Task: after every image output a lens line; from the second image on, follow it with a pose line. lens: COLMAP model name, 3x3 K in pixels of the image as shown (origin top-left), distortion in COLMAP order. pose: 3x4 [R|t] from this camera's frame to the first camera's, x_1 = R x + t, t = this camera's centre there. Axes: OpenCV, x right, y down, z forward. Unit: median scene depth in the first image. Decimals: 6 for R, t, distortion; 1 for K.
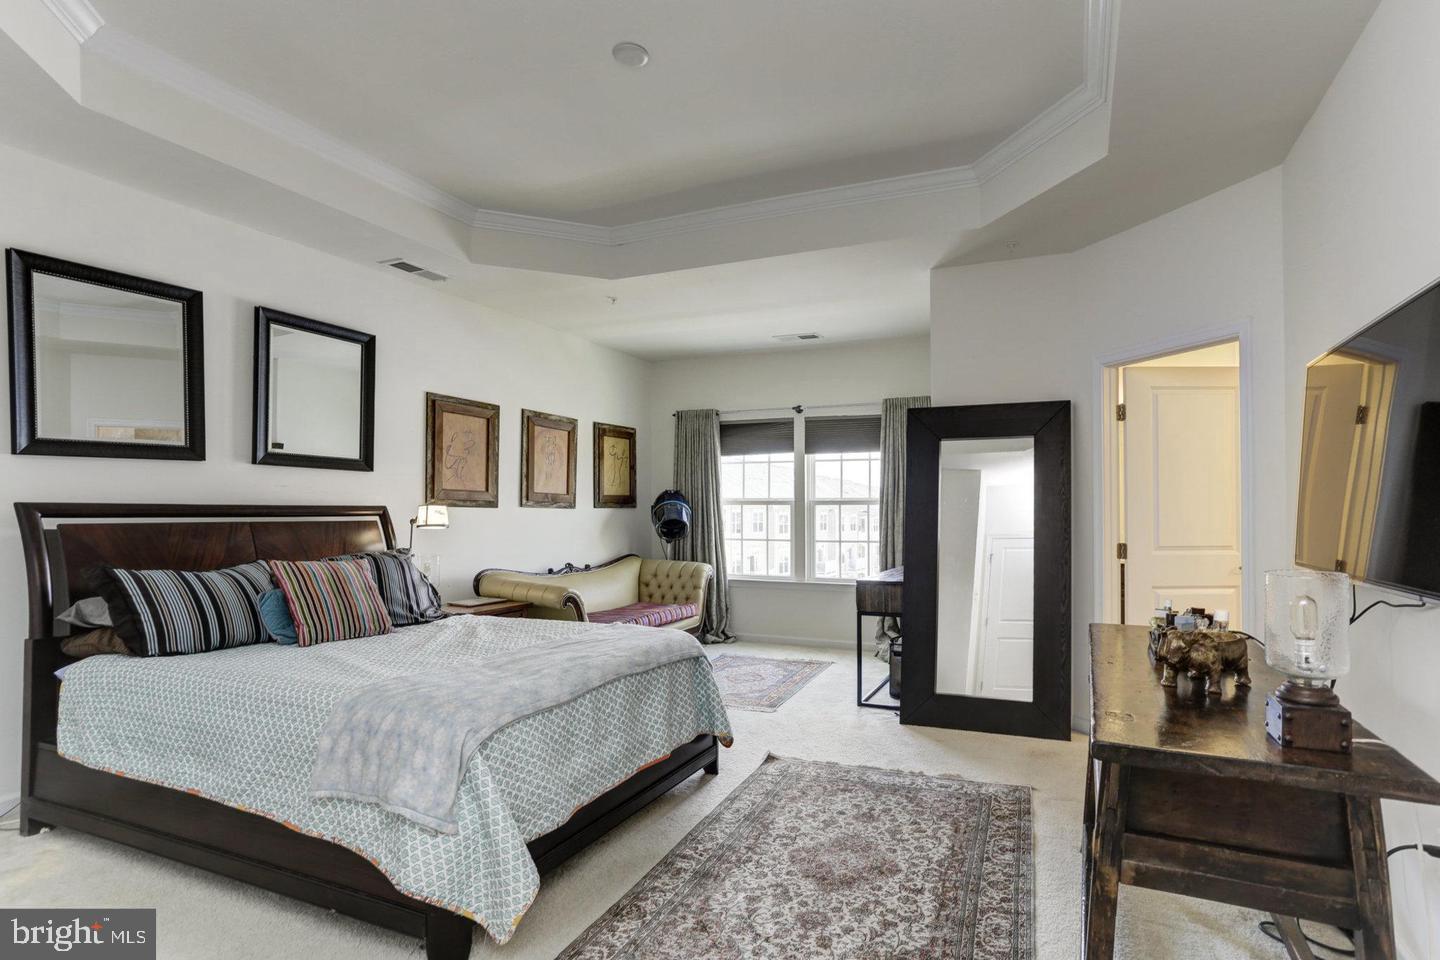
lens RADIAL K [[730.0, 0, 726.3], [0, 730.0, 487.9], [0, 0, 1]] dist [-0.000371, 0.000035]
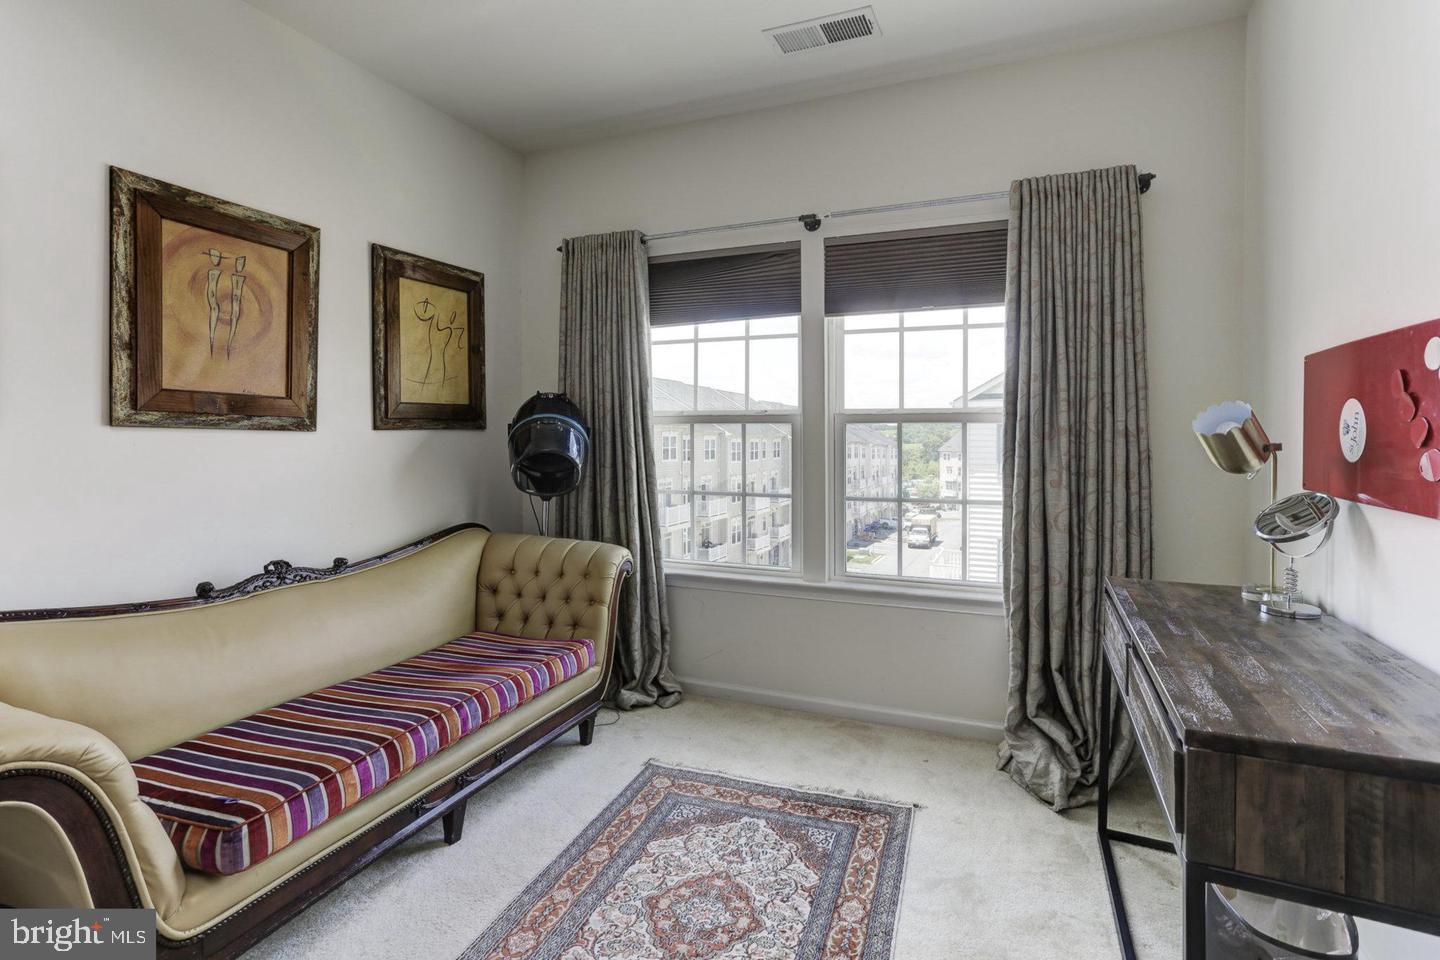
lens RADIAL K [[714.1, 0, 721.9], [0, 714.1, 435.0], [0, 0, 1]] dist [0.000136, 0.000062]
pose [[0.997919, -0.002121, 0.064446, 0.010042], [0.000129, 0.999523, 0.030892, 0.016815], [-0.064481, -0.030819, 0.997443, 0.527177]]
